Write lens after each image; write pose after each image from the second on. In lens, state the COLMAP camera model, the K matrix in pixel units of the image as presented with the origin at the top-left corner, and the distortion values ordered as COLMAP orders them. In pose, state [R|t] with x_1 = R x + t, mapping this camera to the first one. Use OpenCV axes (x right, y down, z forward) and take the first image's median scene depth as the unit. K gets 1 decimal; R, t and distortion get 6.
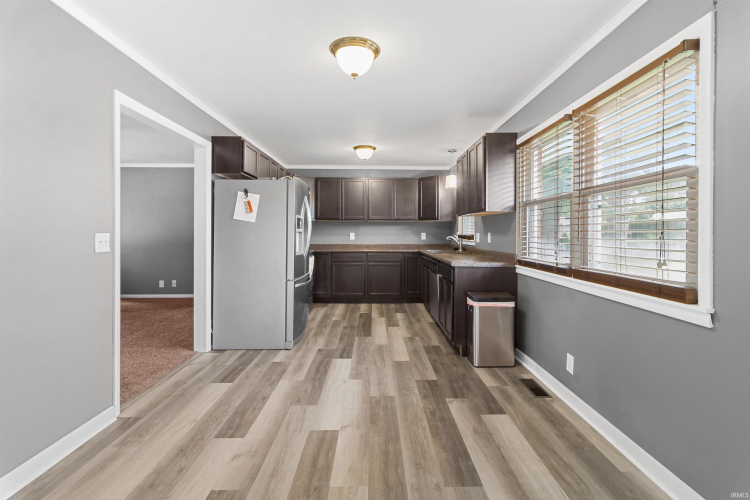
lens RADIAL K [[357.7, 0, 380.9], [0, 357.7, 237.1], [0, 0, 1]] dist [0.002837, -0.000114]
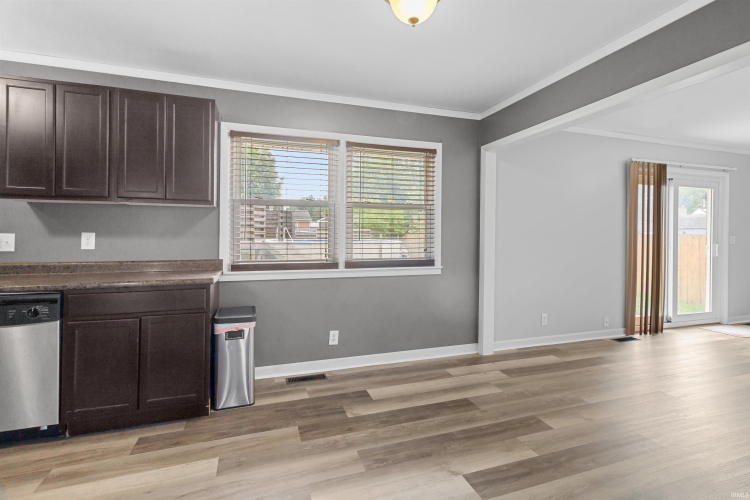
lens RADIAL K [[357.7, 0, 380.9], [0, 357.7, 237.1], [0, 0, 1]] dist [0.002837, -0.000114]
pose [[-0.310854, -0.015012, 0.950339, -0.630532], [0.003552, 0.999850, 0.016956, -0.020133], [-0.950451, 0.008646, -0.310754, 1.077133]]
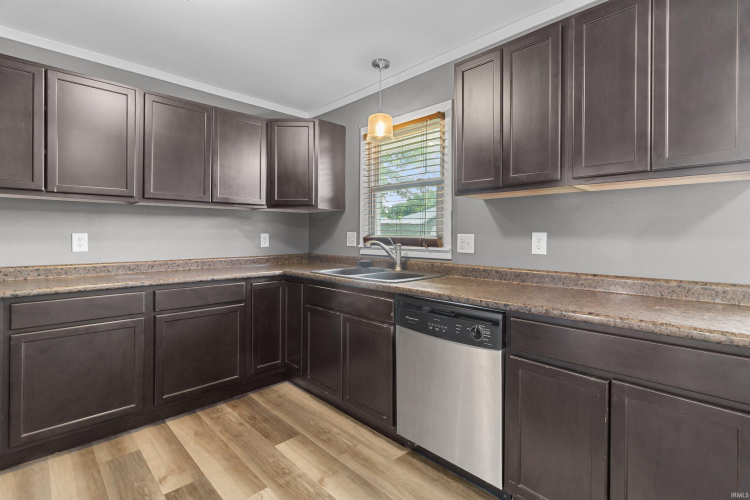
lens RADIAL K [[353.7, 0, 383.7], [0, 353.7, 231.4], [0, 0, 1]] dist [0.000034, -0.000097]
pose [[0.726604, 0.007079, 0.687020, -0.240943], [0.007554, 0.999804, -0.018291, -0.010619], [-0.687015, 0.018480, 0.726408, 1.203198]]
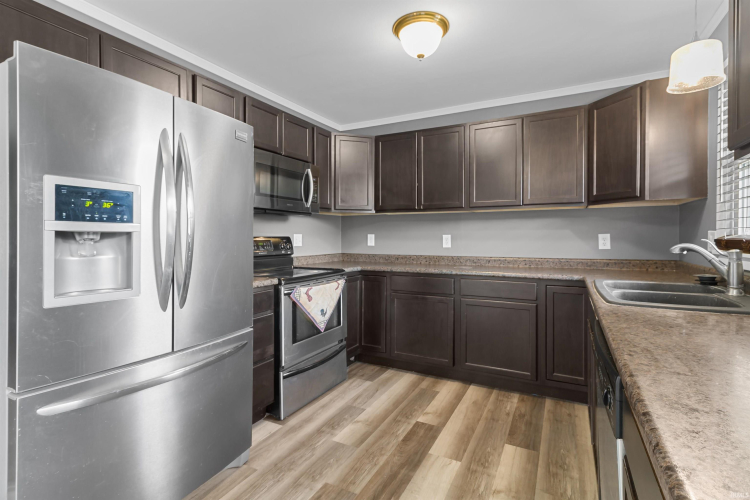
lens RADIAL K [[357.7, 0, 380.9], [0, 357.7, 237.1], [0, 0, 1]] dist [0.002837, -0.000114]
pose [[0.879678, -0.003278, -0.475558, 0.199159], [-0.001780, 0.999947, -0.010185, -0.006842], [0.475566, 0.009806, 0.879625, 1.115860]]
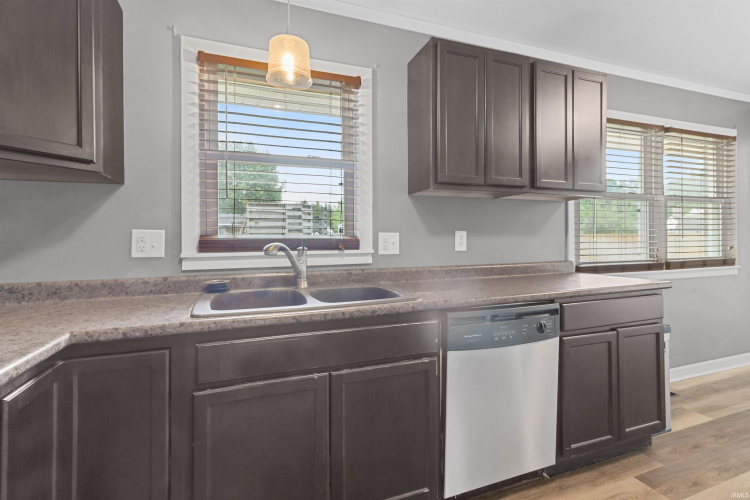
lens RADIAL K [[361.0, 0, 383.8], [0, 361.0, 228.7], [0, 0, 1]] dist [0.002979, 0.000711]
pose [[-0.347929, 0.022228, 0.937257, -0.217429], [0.017474, 0.999699, -0.017223, -0.013795], [-0.937358, 0.010385, -0.348212, 1.930861]]
